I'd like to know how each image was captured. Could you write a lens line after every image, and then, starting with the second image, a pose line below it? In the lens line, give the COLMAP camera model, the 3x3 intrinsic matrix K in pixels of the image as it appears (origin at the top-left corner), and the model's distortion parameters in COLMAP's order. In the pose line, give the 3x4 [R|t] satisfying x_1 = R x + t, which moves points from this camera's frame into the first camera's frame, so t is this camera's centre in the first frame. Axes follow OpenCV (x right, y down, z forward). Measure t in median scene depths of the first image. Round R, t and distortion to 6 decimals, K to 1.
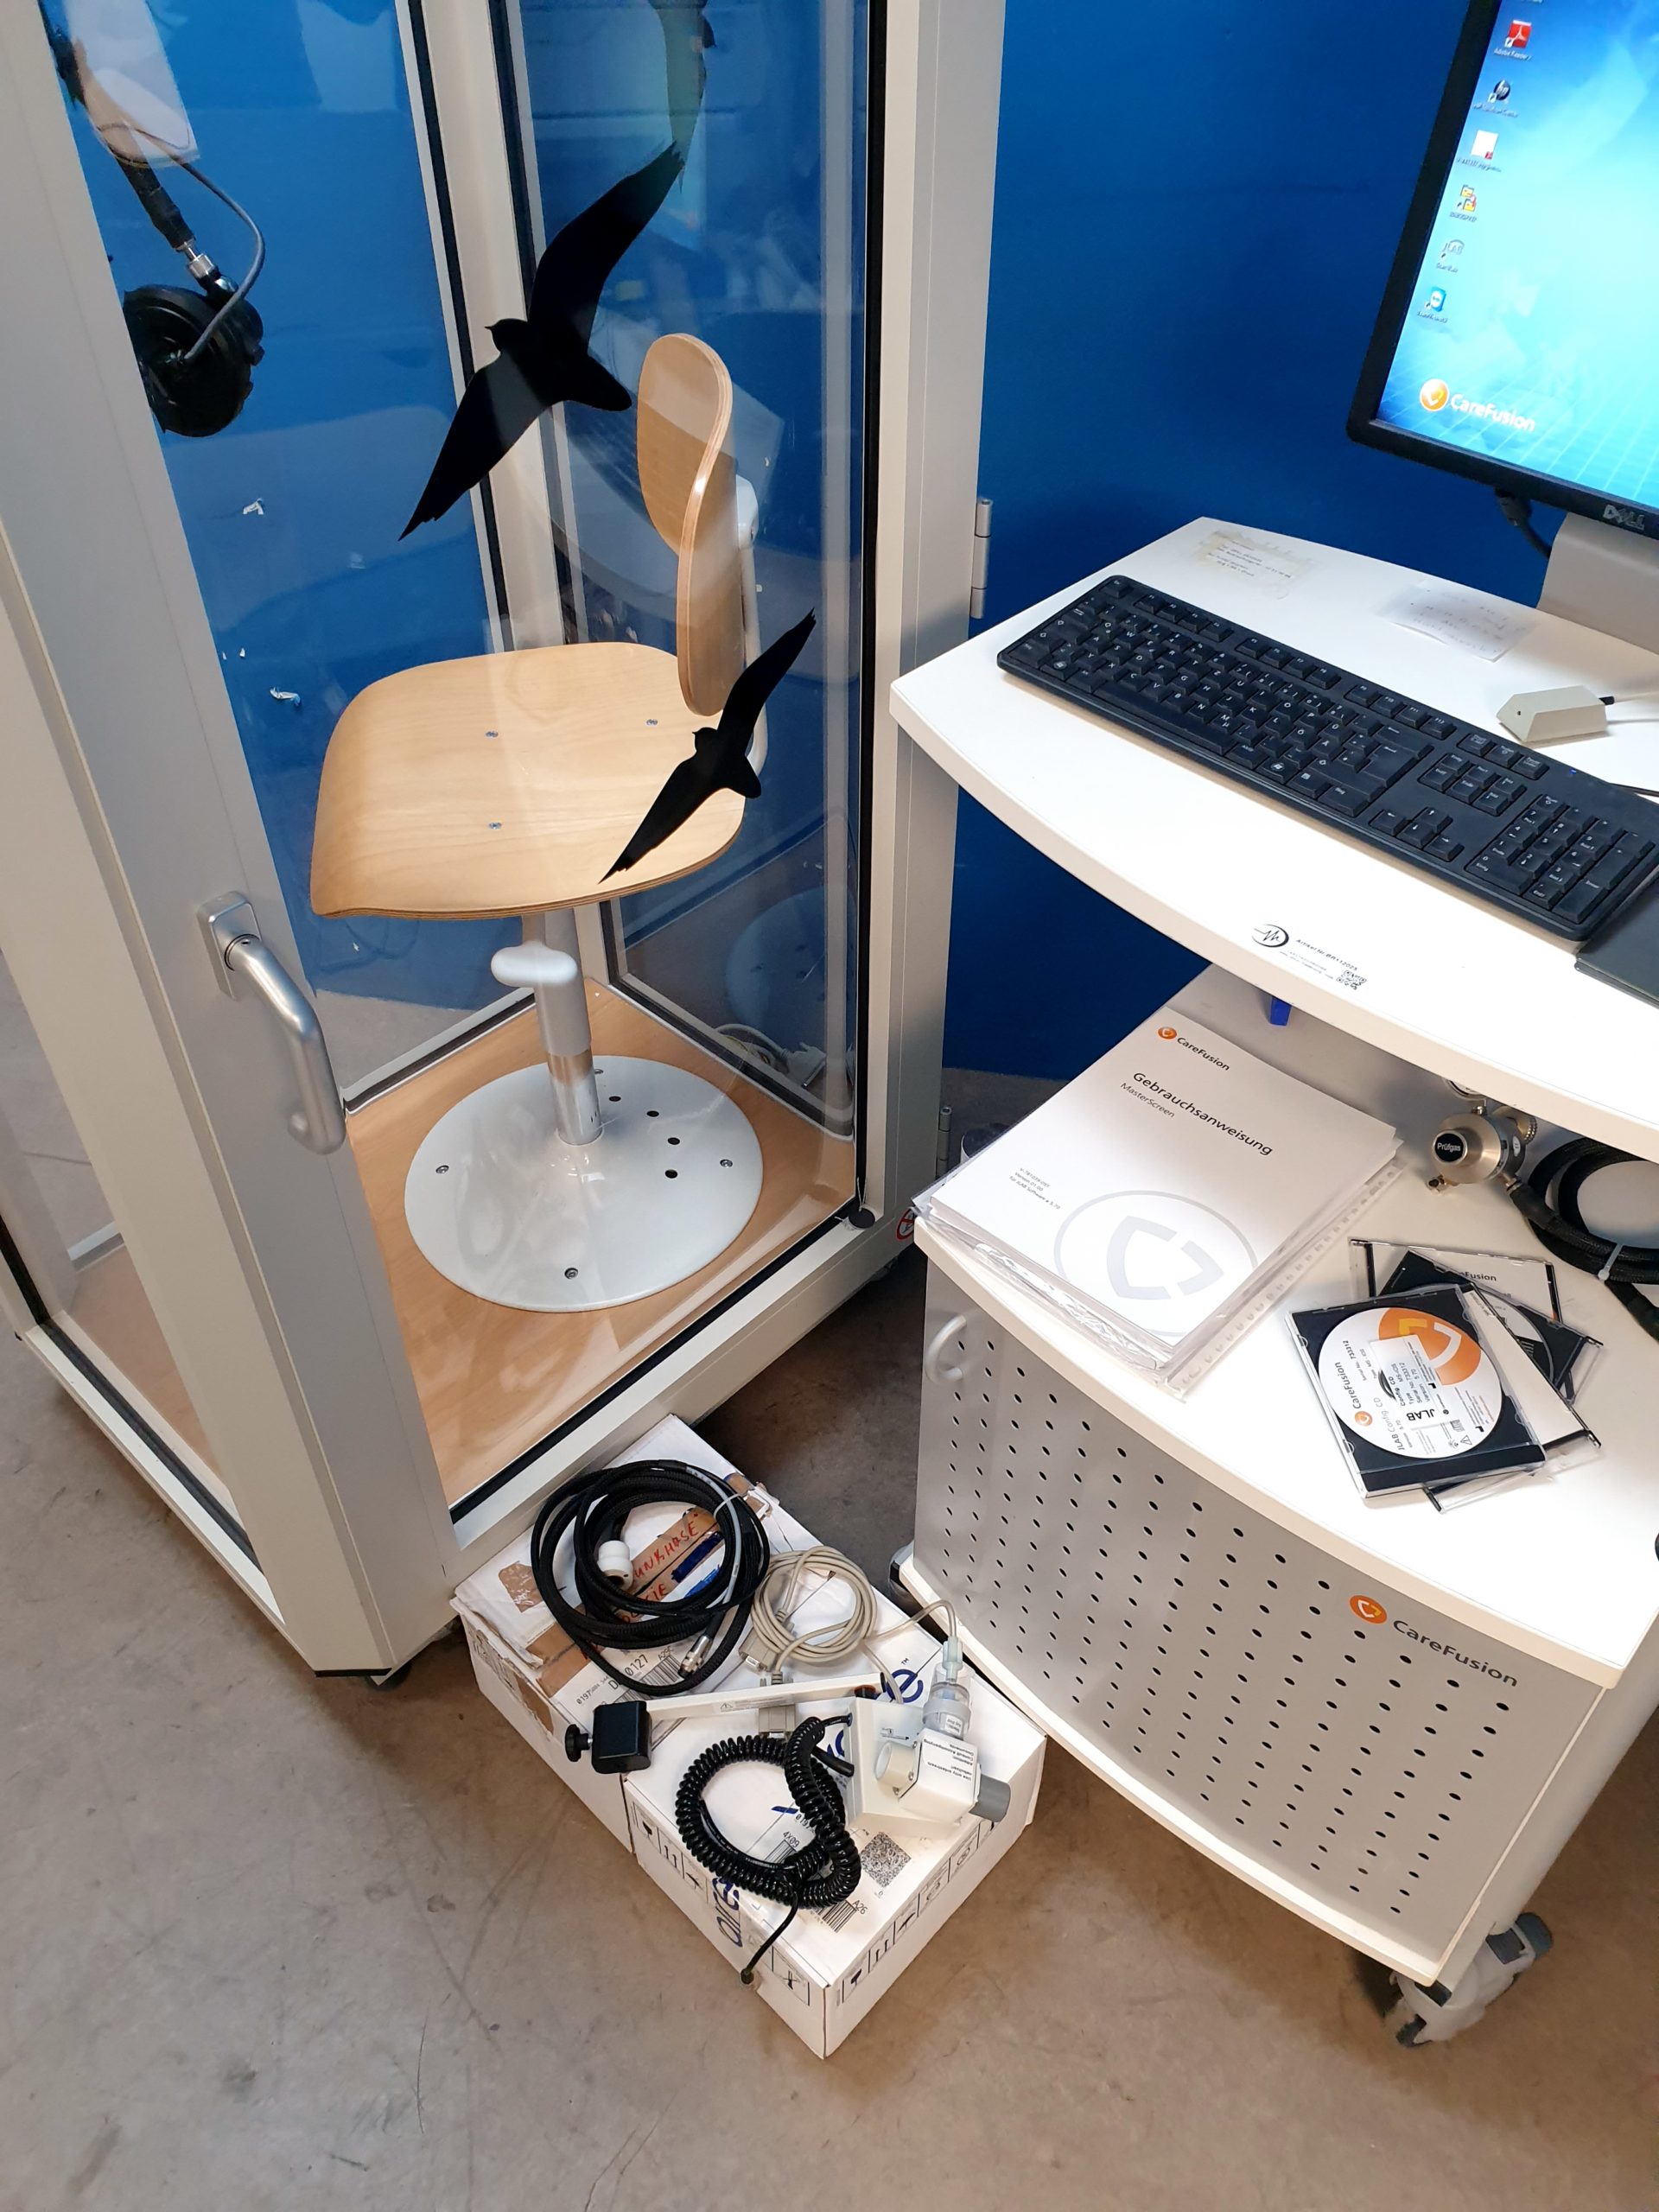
lens RADIAL K [[1703.4, 0, 823.3], [0, 1703.4, 1100.2], [0, 0, 1]] dist [0.000223, 0.010844]
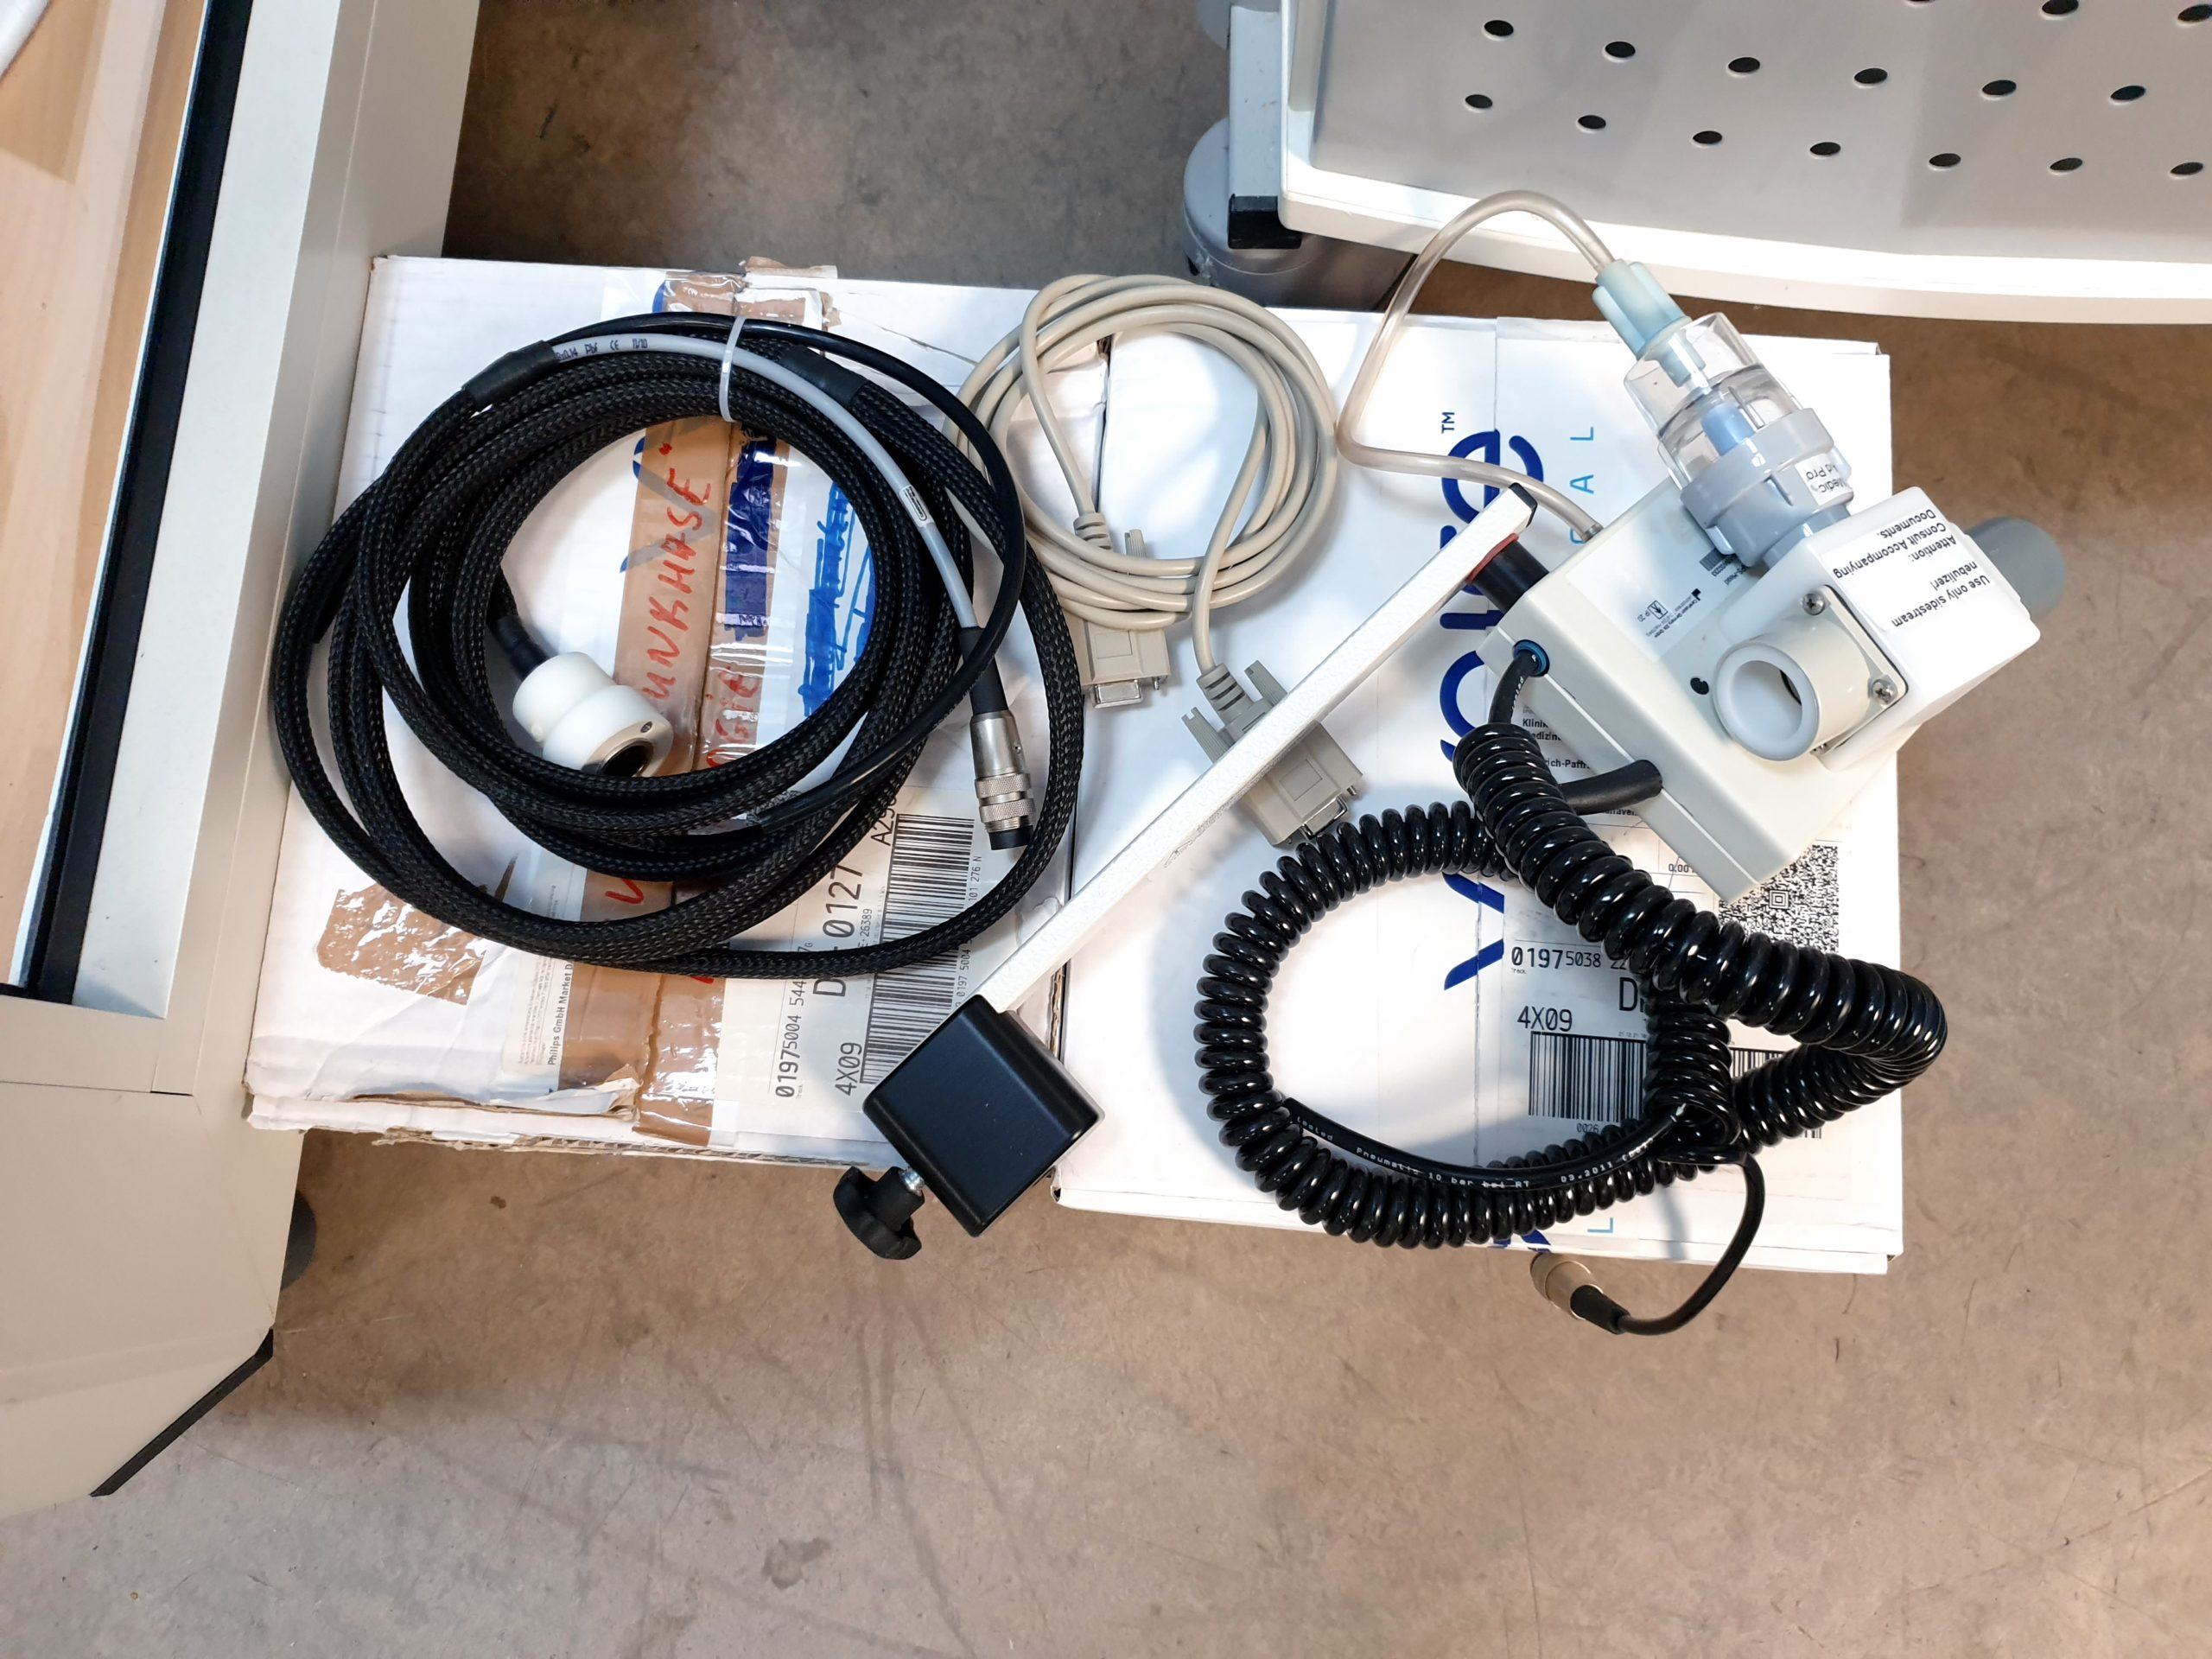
lens RADIAL K [[1703.4, 0, 1103.1], [0, 1703.4, 819.2], [0, 0, 1]] dist [0.000223, 0.010844]
pose [[0.779046, -0.622498, 0.074730, -0.087664], [0.459642, 0.648125, 0.607176, 0.142024], [-0.426400, -0.438669, 0.791045, 0.743954]]
